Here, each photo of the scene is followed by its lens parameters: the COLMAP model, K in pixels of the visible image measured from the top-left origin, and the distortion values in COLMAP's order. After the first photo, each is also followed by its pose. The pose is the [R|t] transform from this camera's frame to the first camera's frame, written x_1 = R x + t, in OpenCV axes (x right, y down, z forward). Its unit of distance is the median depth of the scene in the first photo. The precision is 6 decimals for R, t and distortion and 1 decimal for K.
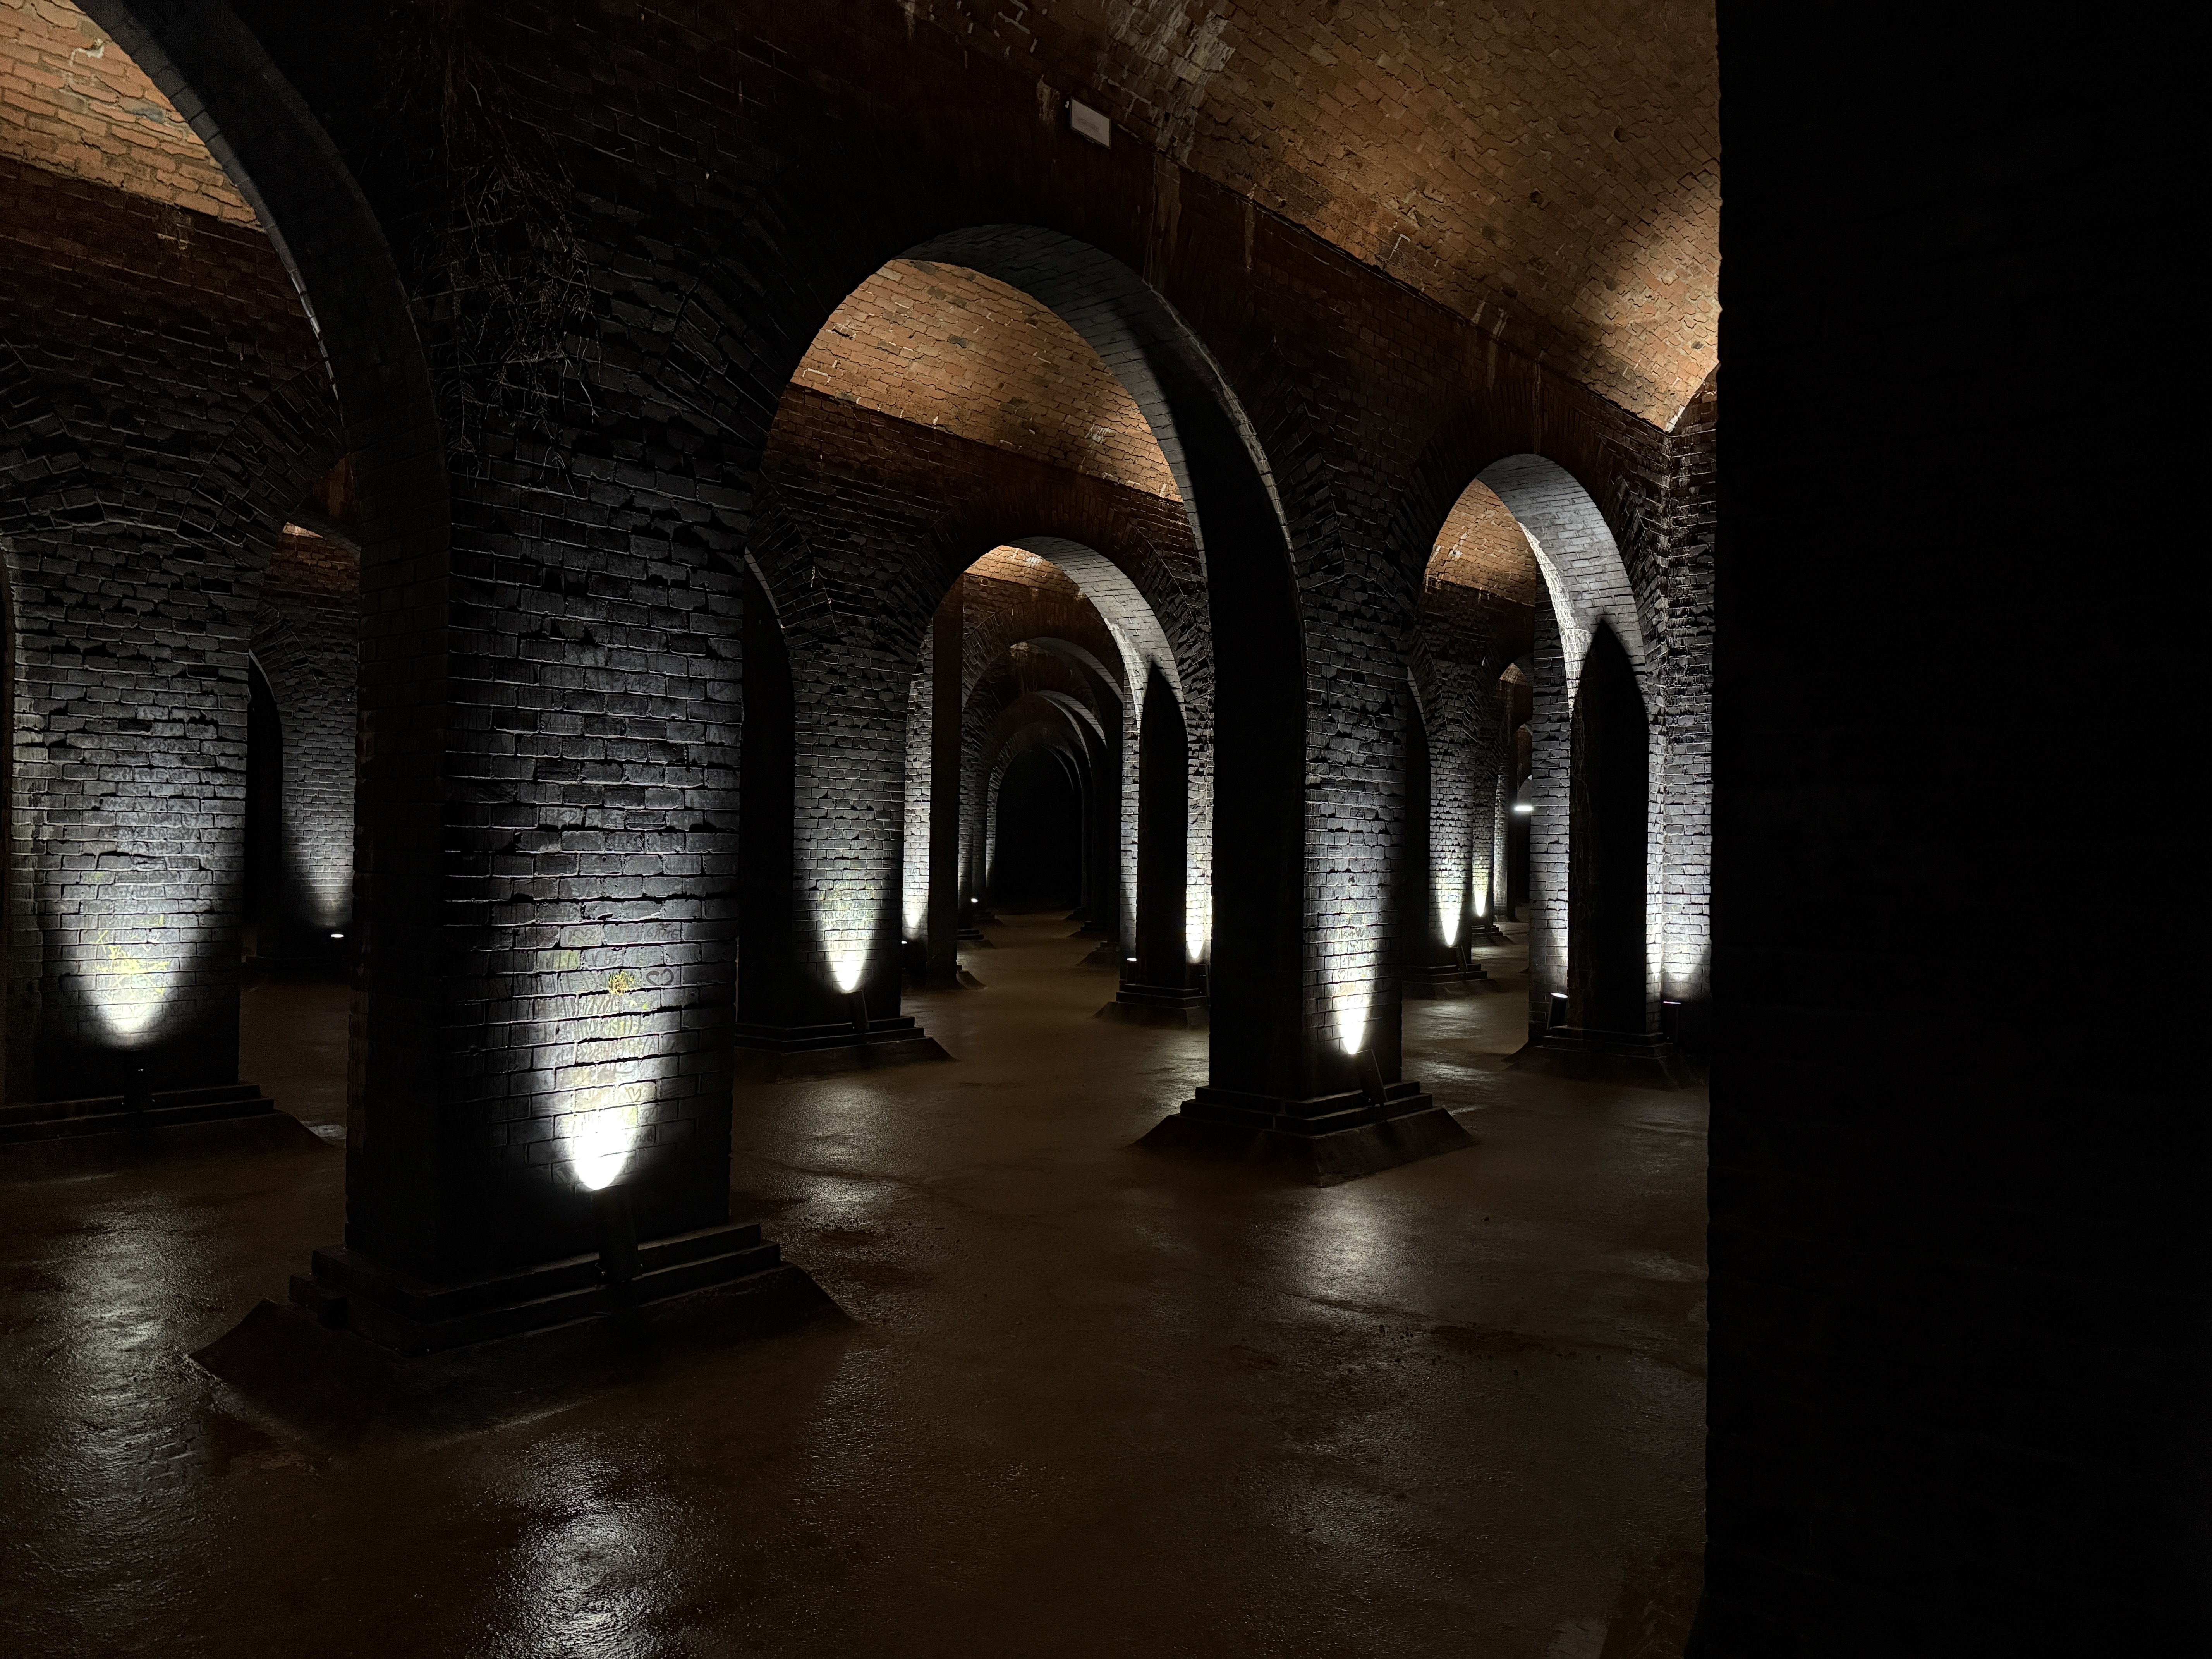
lens RADIAL K [[1498.2, 0, 1098.5], [0, 1498.2, 838.4], [0, 0, 1]] dist [0.146755, -0.303256]
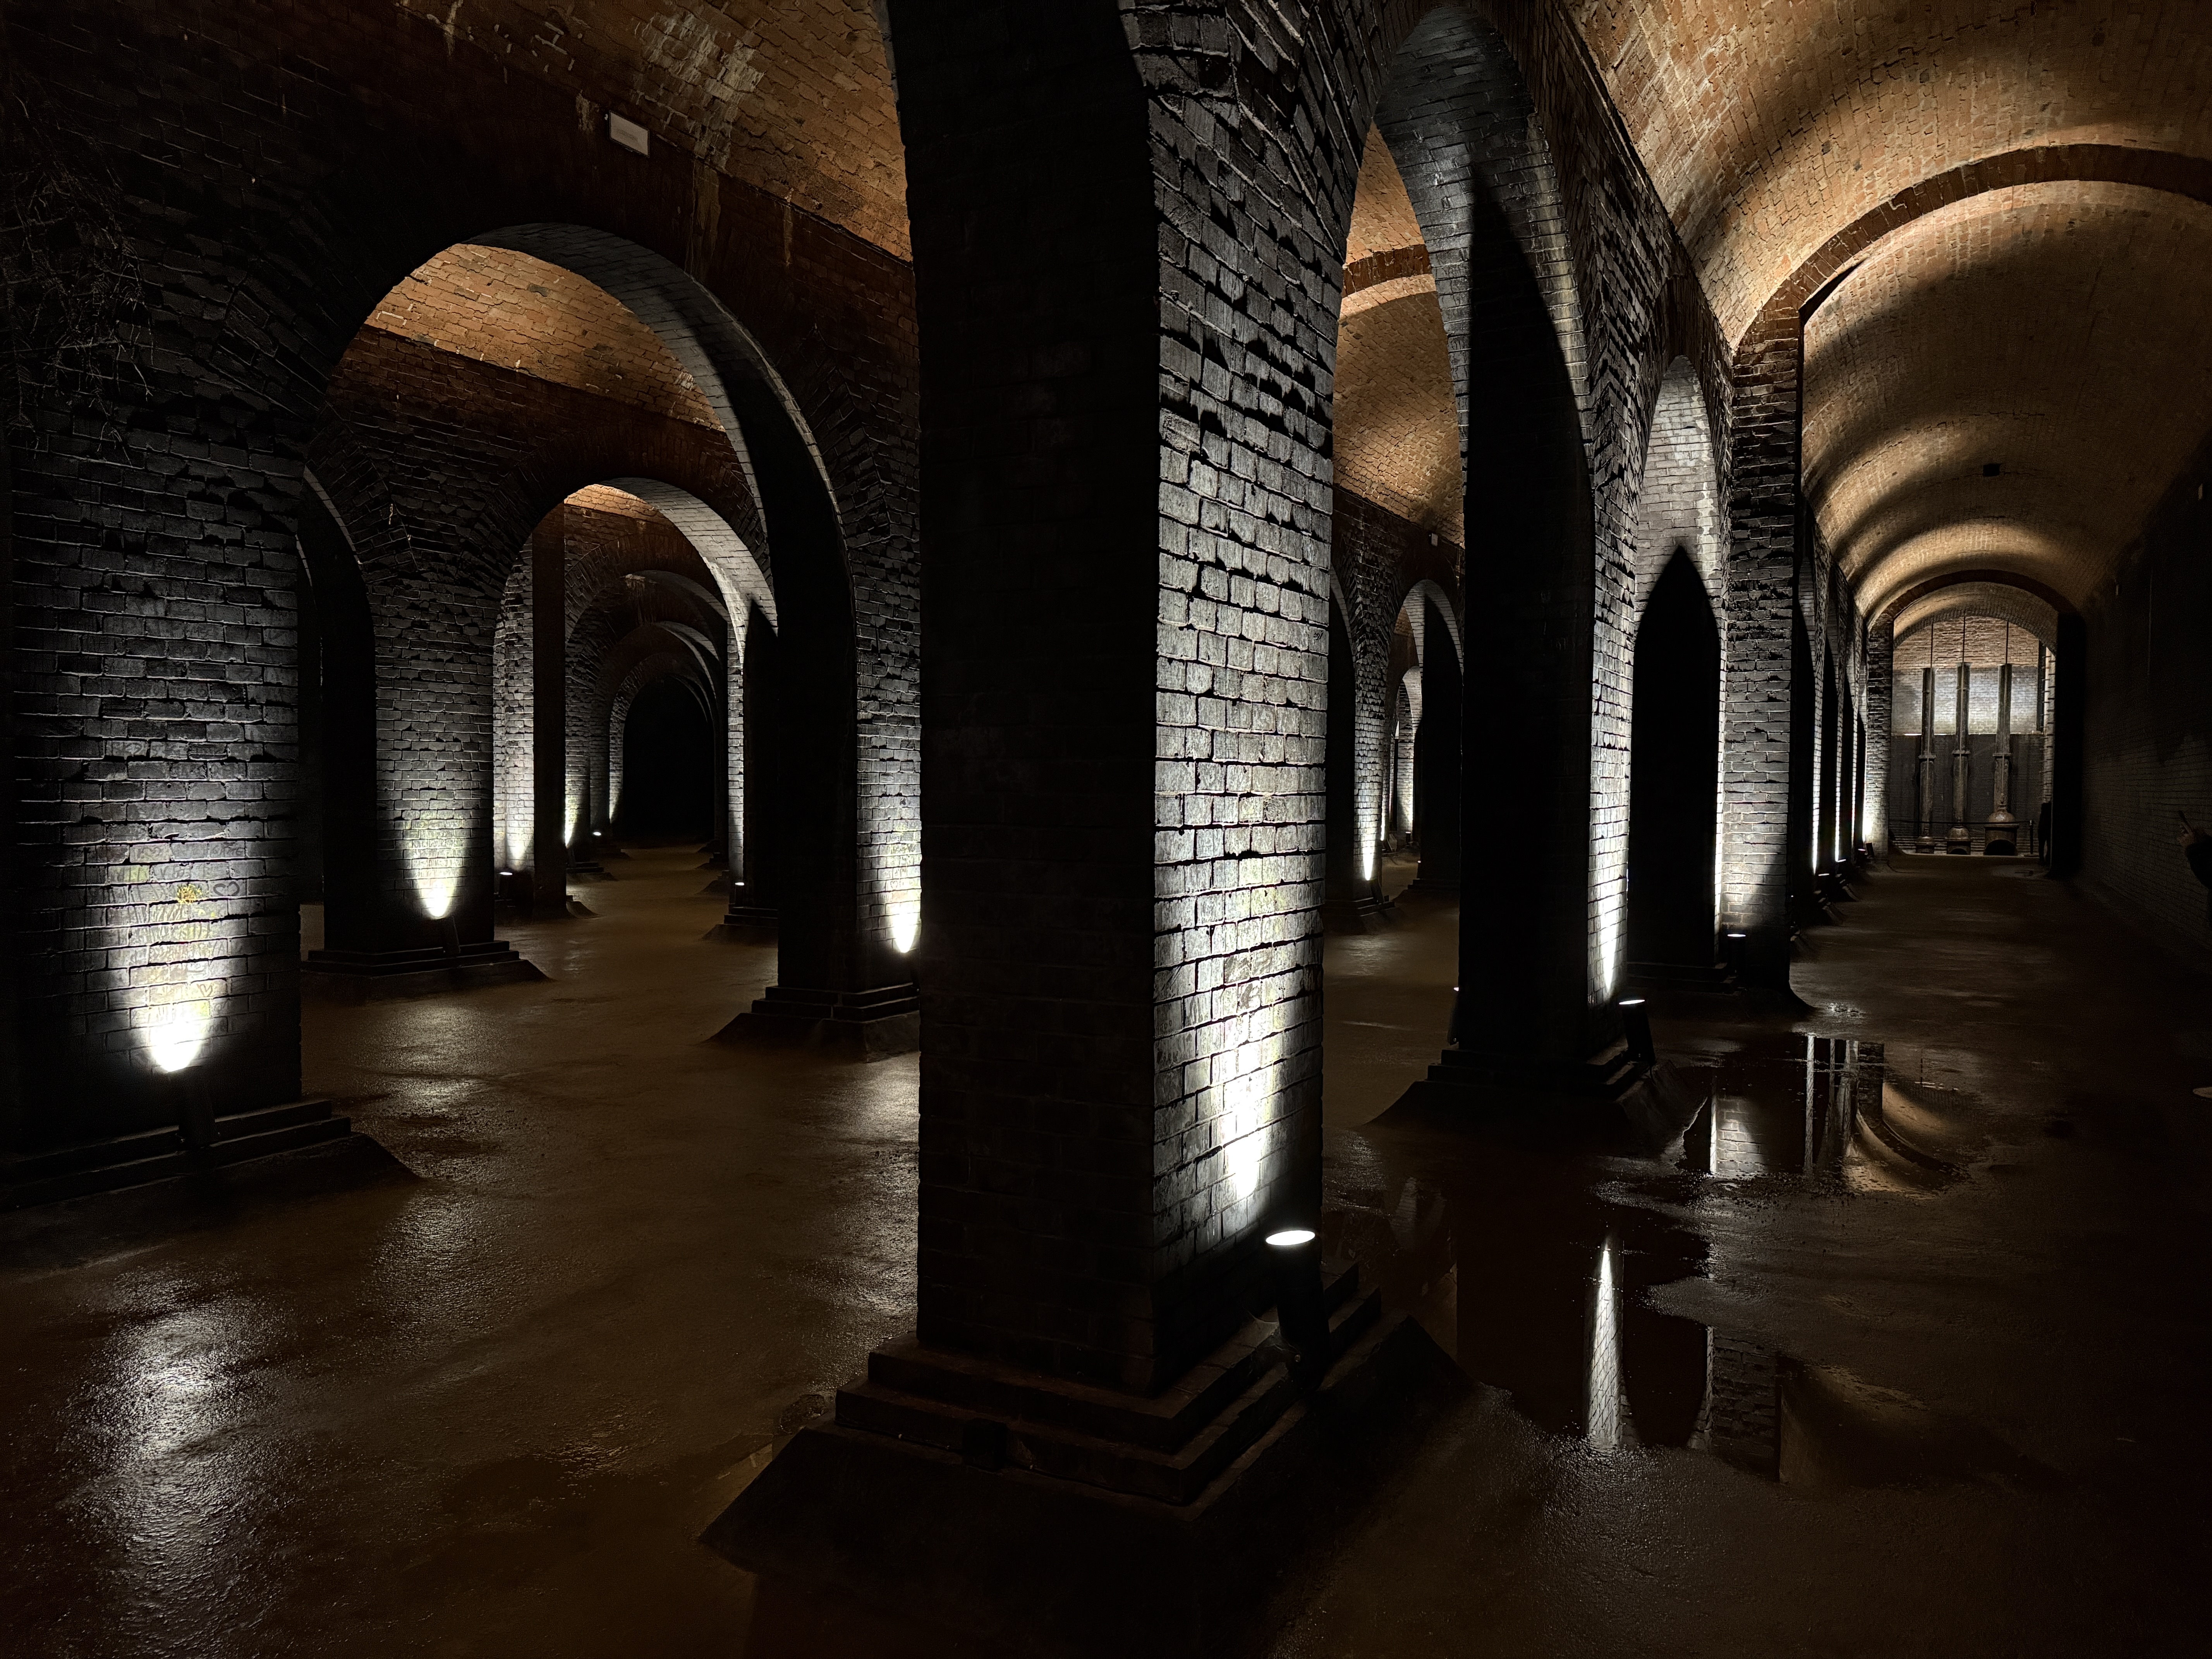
lens RADIAL K [[1546.9, 0, 1108.6], [0, 1546.9, 844.7], [0, 0, 1]] dist [0.004192, -0.009338]
pose [[0.975315, -0.015485, 0.220275, 0.082543], [0.004905, 0.998811, 0.048498, 0.003770], [-0.220764, -0.046220, 0.974231, -0.226972]]
